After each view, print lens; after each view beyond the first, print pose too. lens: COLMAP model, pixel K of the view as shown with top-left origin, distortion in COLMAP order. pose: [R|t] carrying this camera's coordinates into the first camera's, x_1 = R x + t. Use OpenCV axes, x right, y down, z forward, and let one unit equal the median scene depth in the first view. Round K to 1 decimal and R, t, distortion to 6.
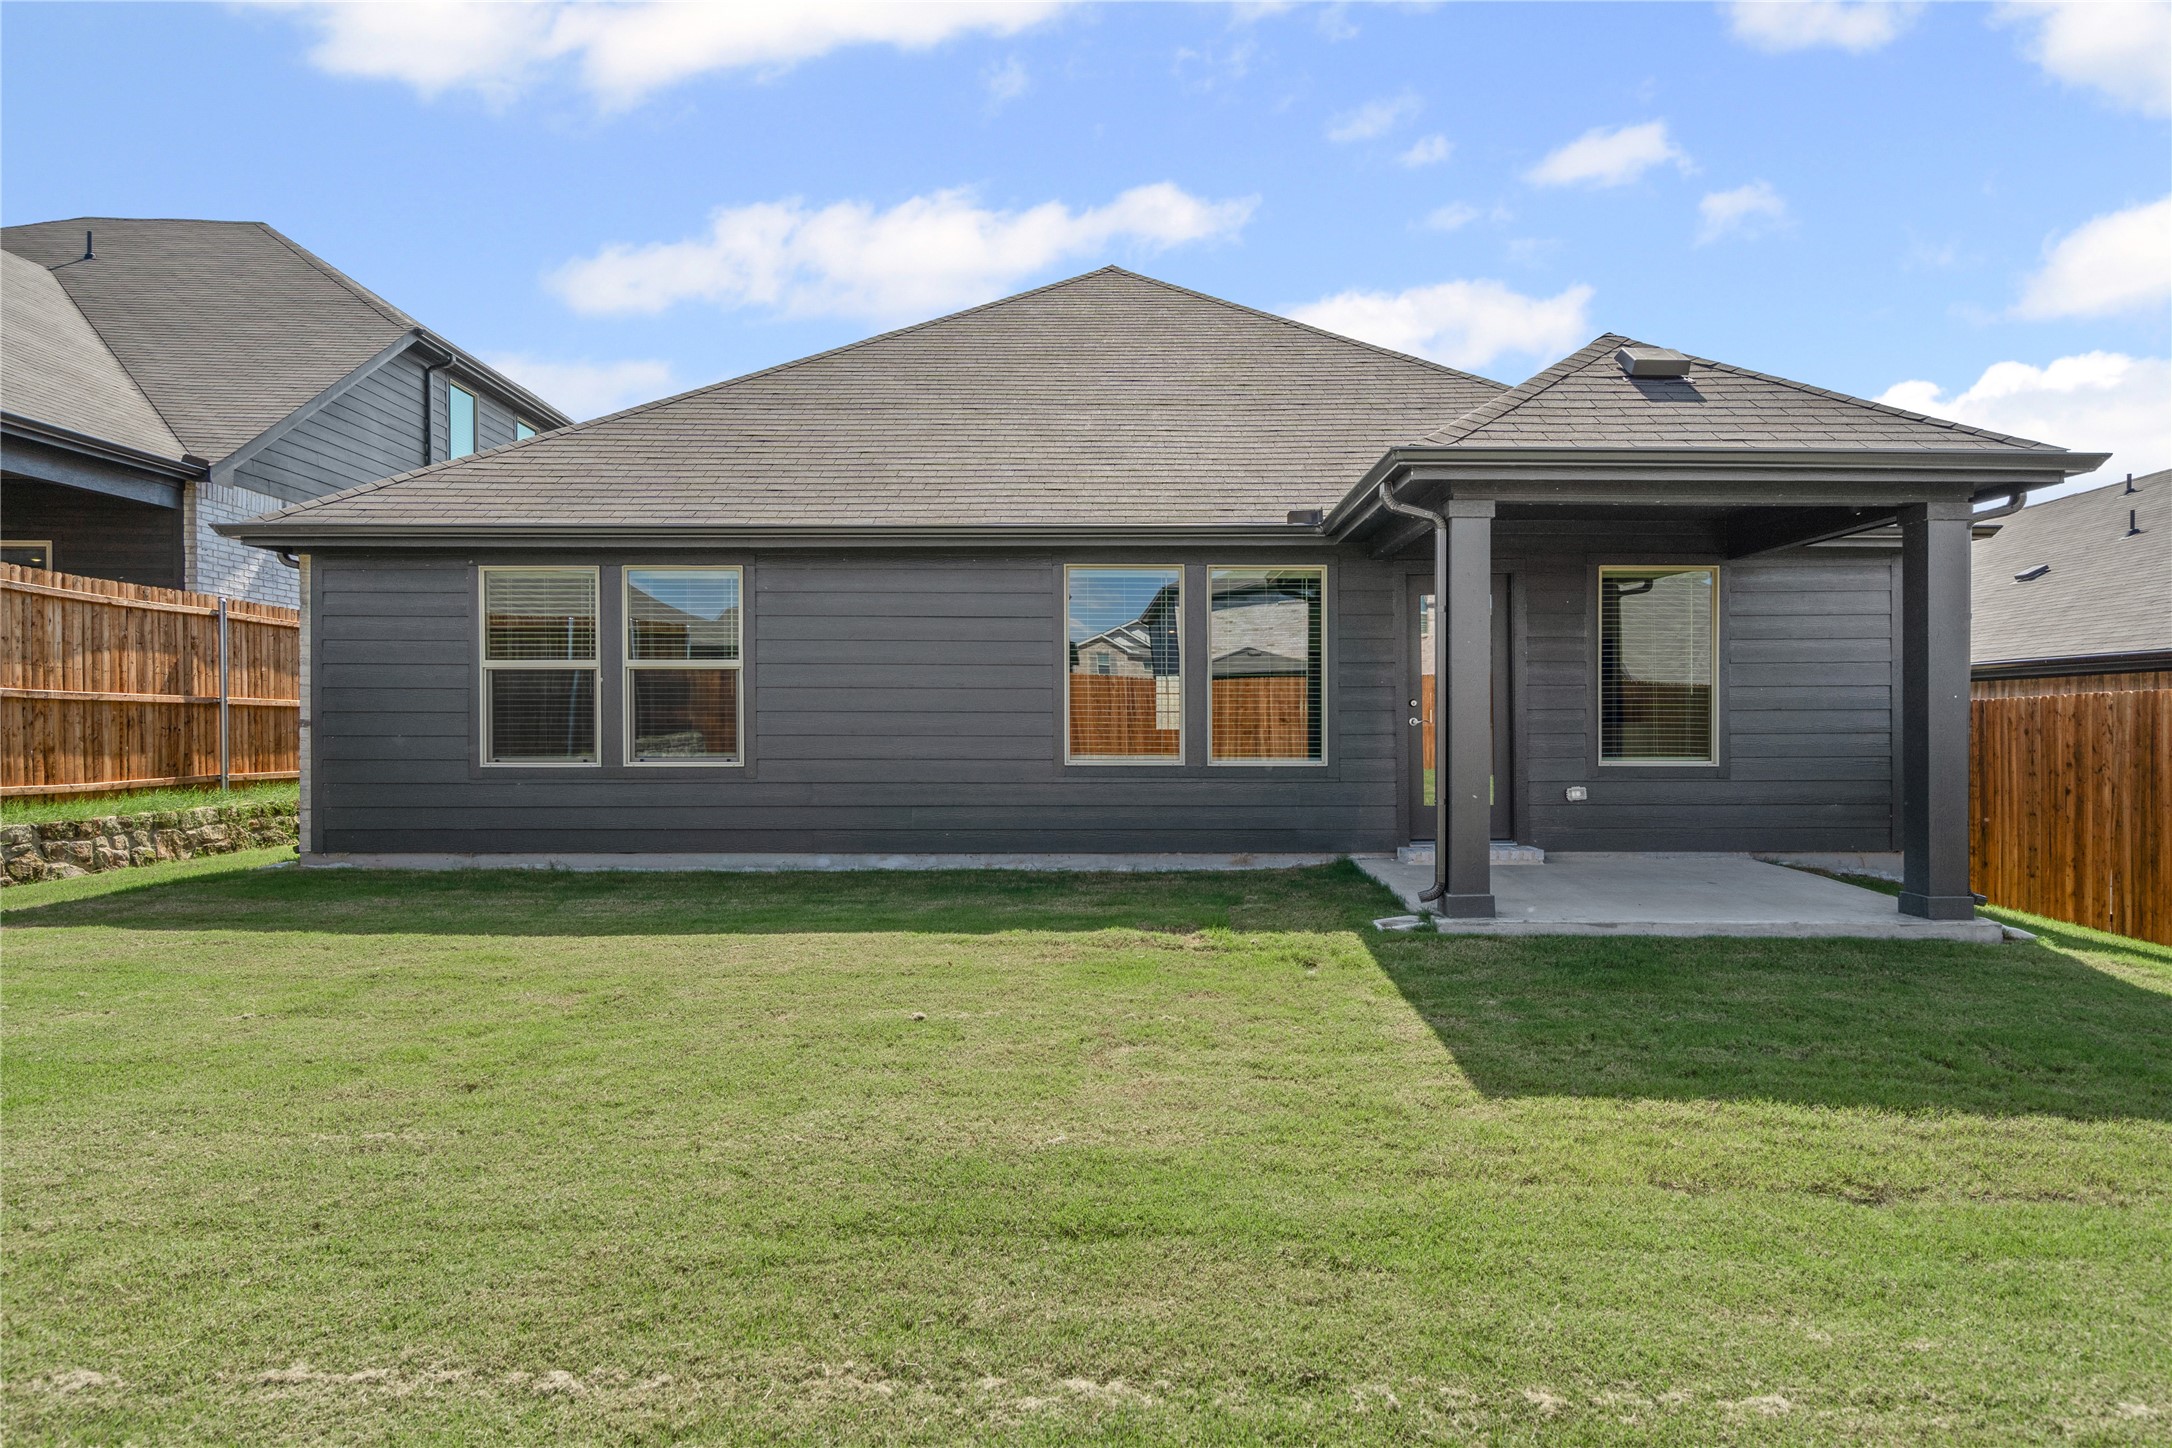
lens RADIAL K [[1226.1, 0, 1121.3], [0, 1226.1, 707.7], [0, 0, 1]] dist [0.011857, -0.005003]
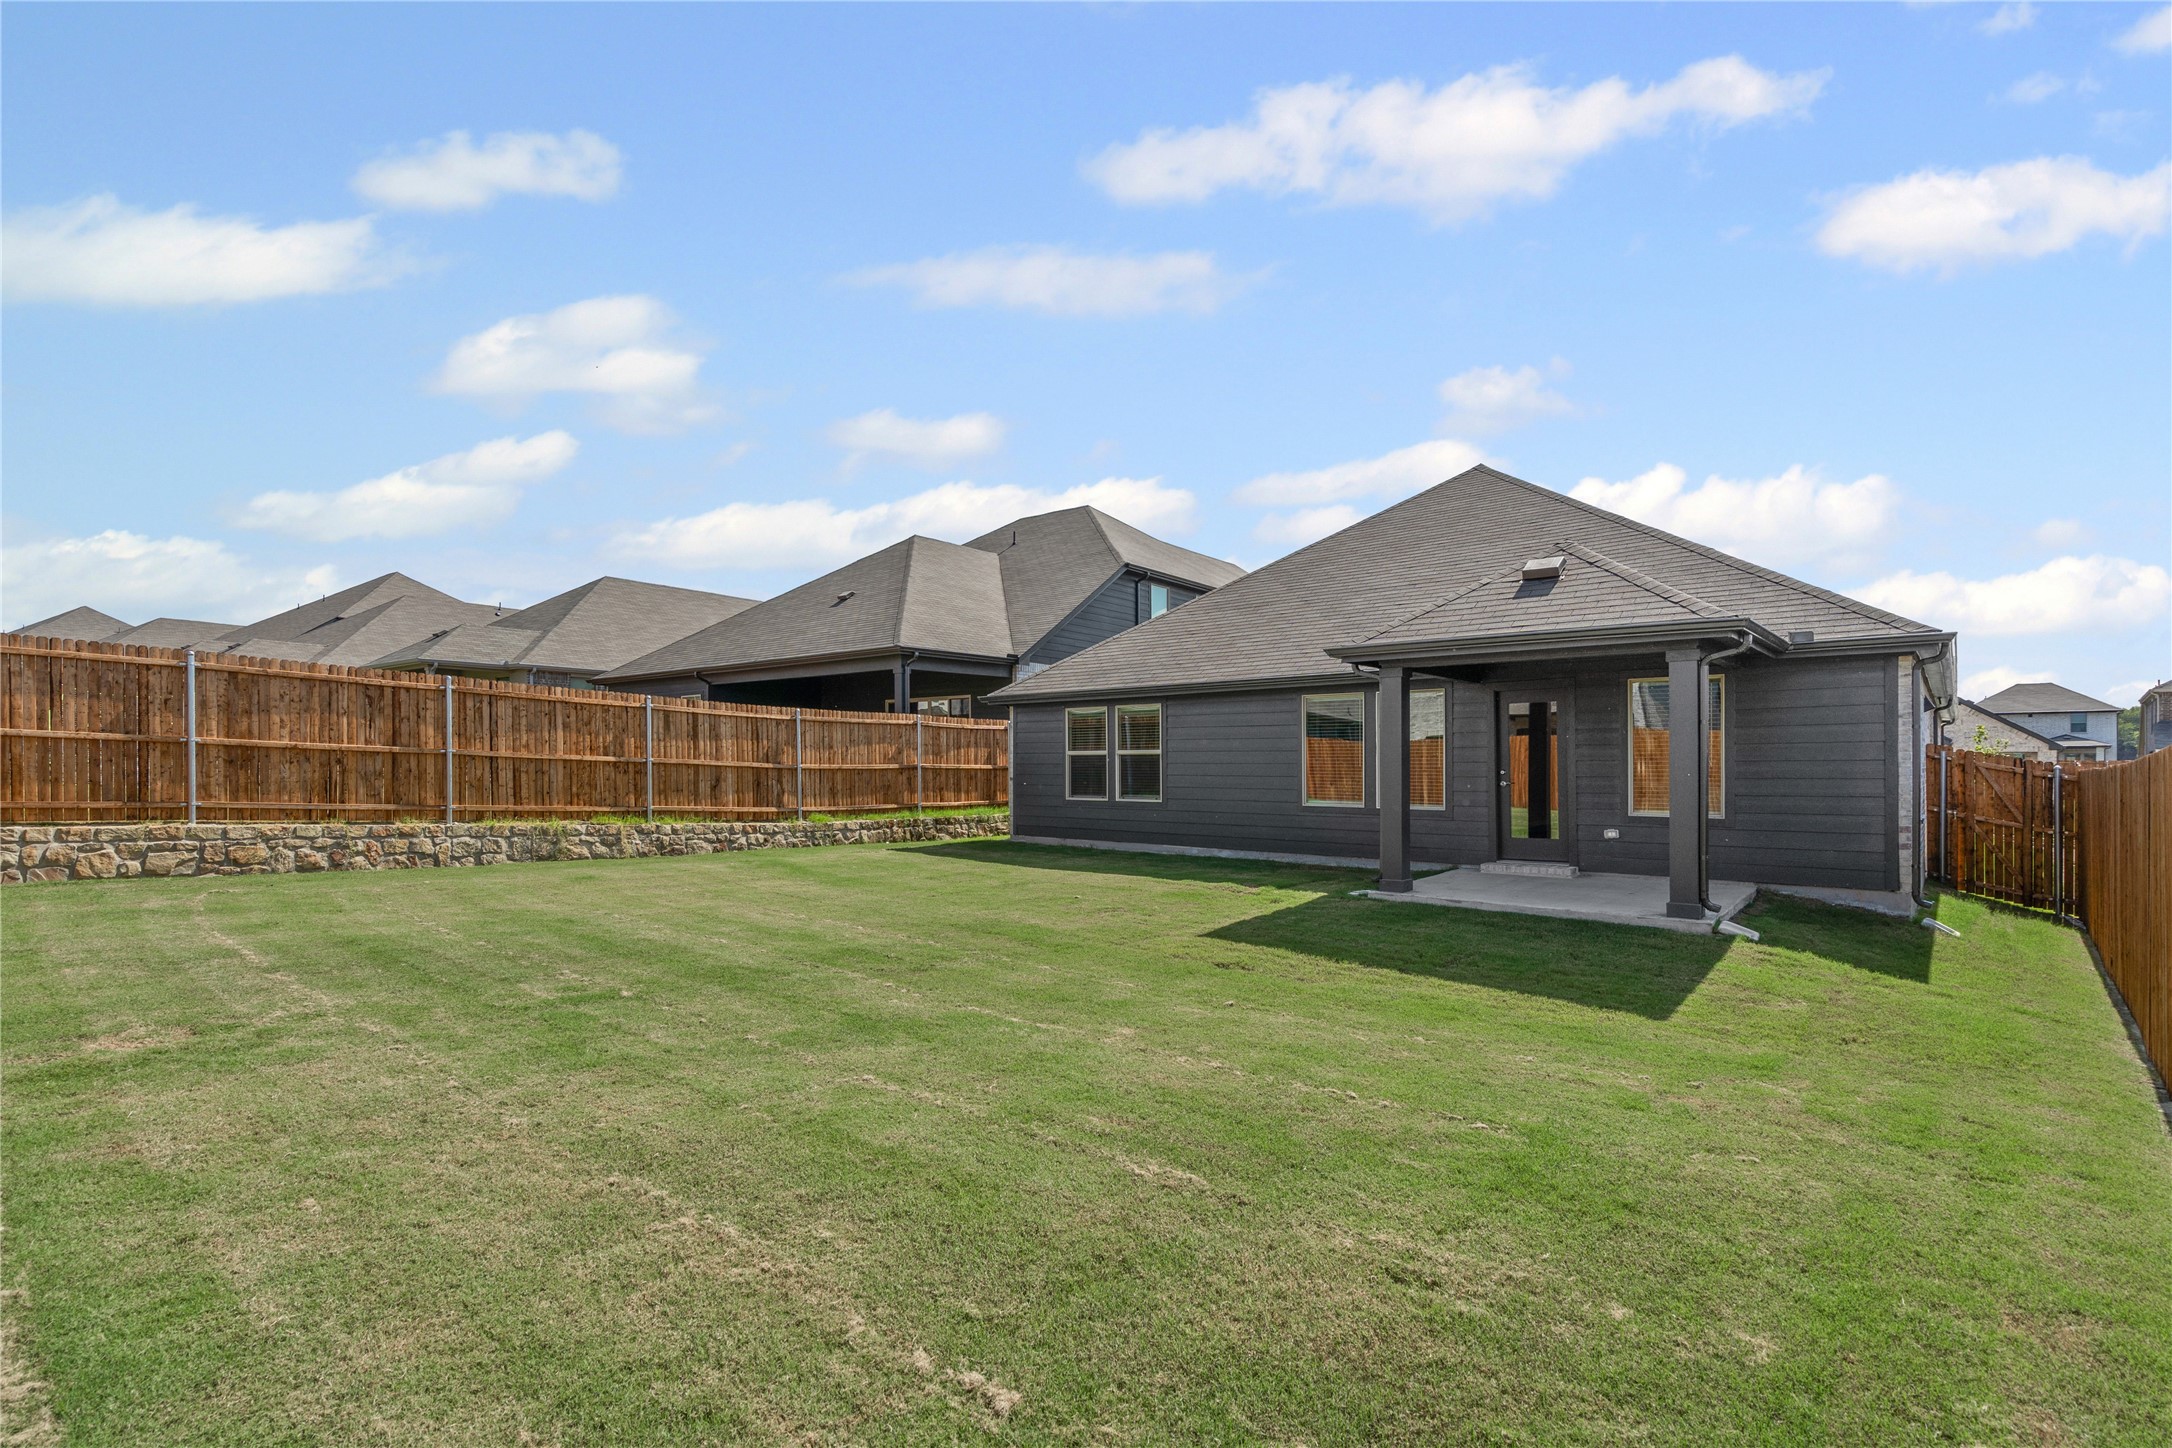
lens RADIAL K [[1005.2, 0, 1081.8], [0, 1005.2, 765.4], [0, 0, 1]] dist [-0.001206, 0.001567]
pose [[0.749326, 0.000276, -0.662201, 0.700242], [0.007242, 0.999937, 0.008612, -0.028640], [0.662162, -0.011249, 0.749277, -0.343752]]
